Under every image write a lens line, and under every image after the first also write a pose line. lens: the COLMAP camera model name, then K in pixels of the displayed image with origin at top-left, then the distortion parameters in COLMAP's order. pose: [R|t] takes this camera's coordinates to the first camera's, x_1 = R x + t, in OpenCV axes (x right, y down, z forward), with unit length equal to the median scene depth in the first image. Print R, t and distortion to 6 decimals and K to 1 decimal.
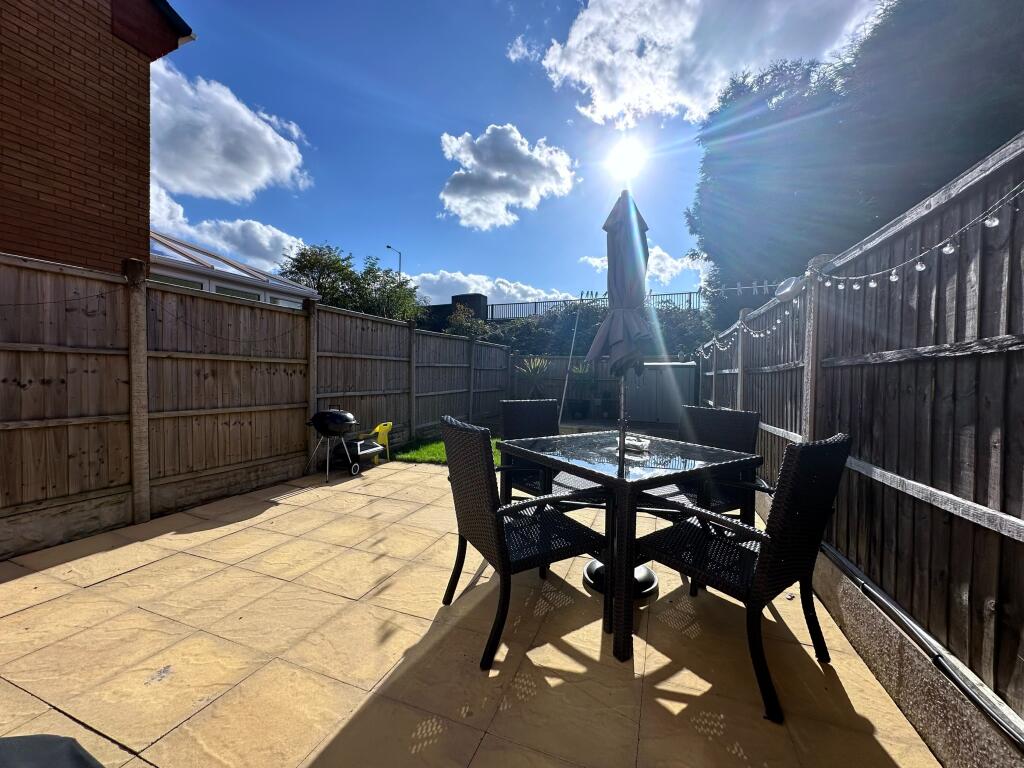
lens RADIAL K [[408.3, 0, 511.5], [0, 408.3, 382.8], [0, 0, 1]] dist [-0.002663, 0.000568]
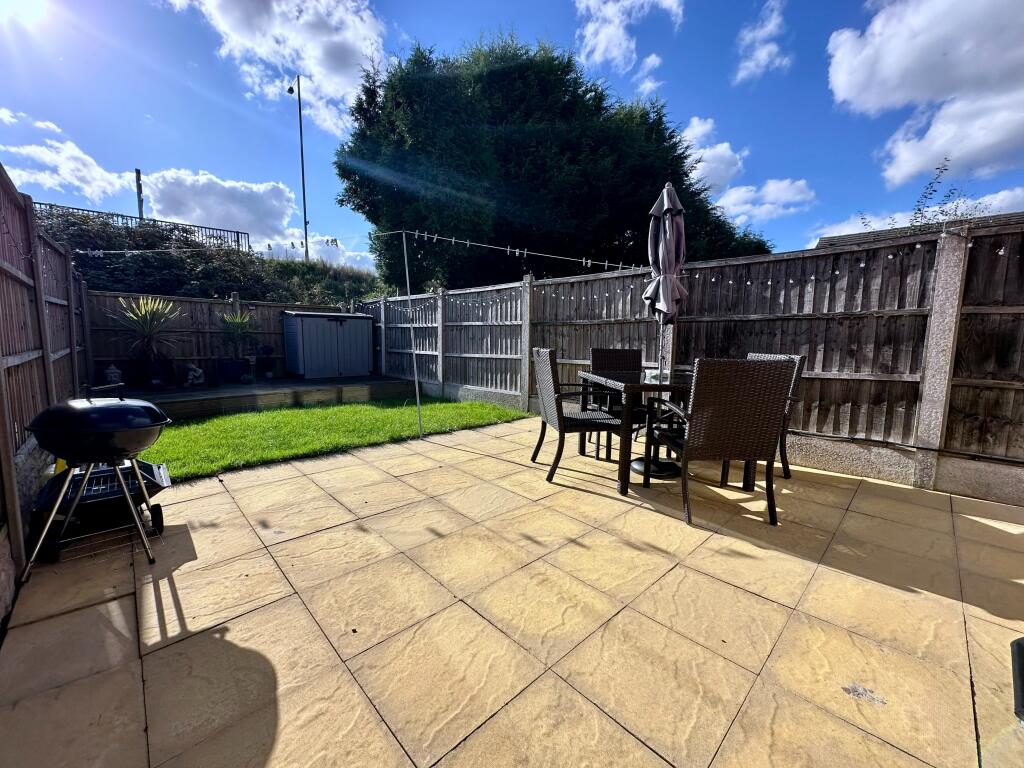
lens RADIAL K [[408.3, 0, 511.5], [0, 408.3, 382.8], [0, 0, 1]] dist [-0.002663, 0.000568]
pose [[0.423565, -0.107533, 0.899460, -0.858855], [0.005928, 0.993237, 0.115953, 0.009174], [-0.905846, -0.043782, 0.421338, 0.625804]]
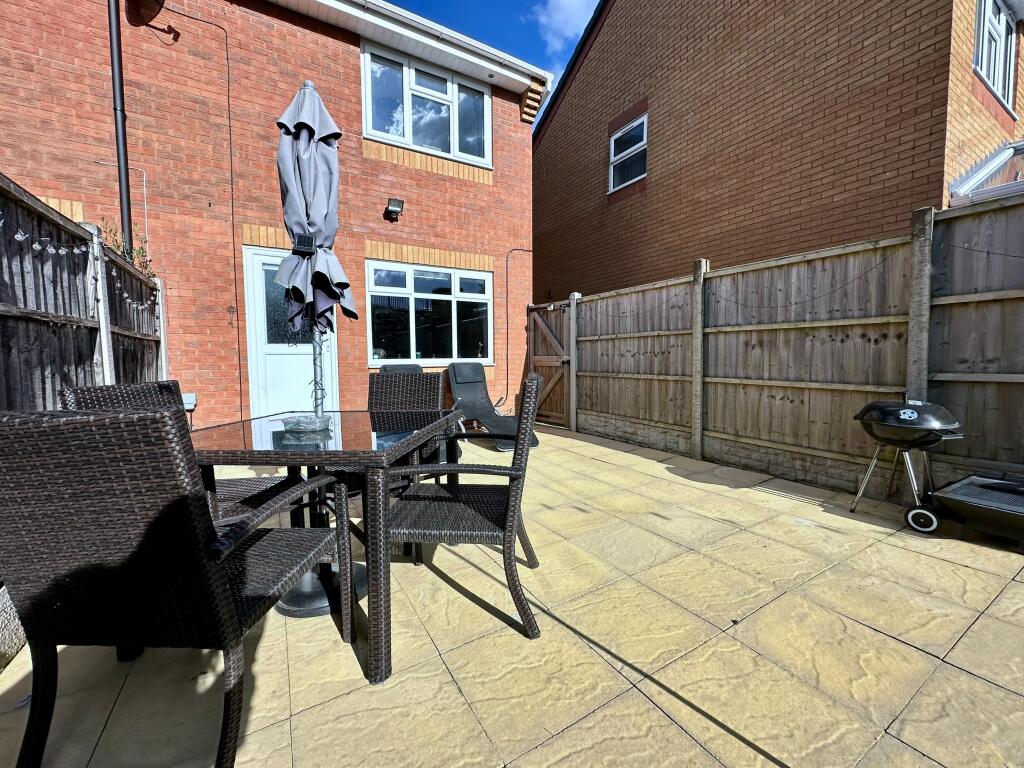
lens RADIAL K [[408.3, 0, 511.5], [0, 408.3, 382.8], [0, 0, 1]] dist [-0.002663, 0.000568]
pose [[-0.623688, 0.041928, -0.780548, 0.466325], [-0.012685, 0.997886, 0.063738, 0.017380], [0.781571, 0.049654, -0.621837, 1.267953]]
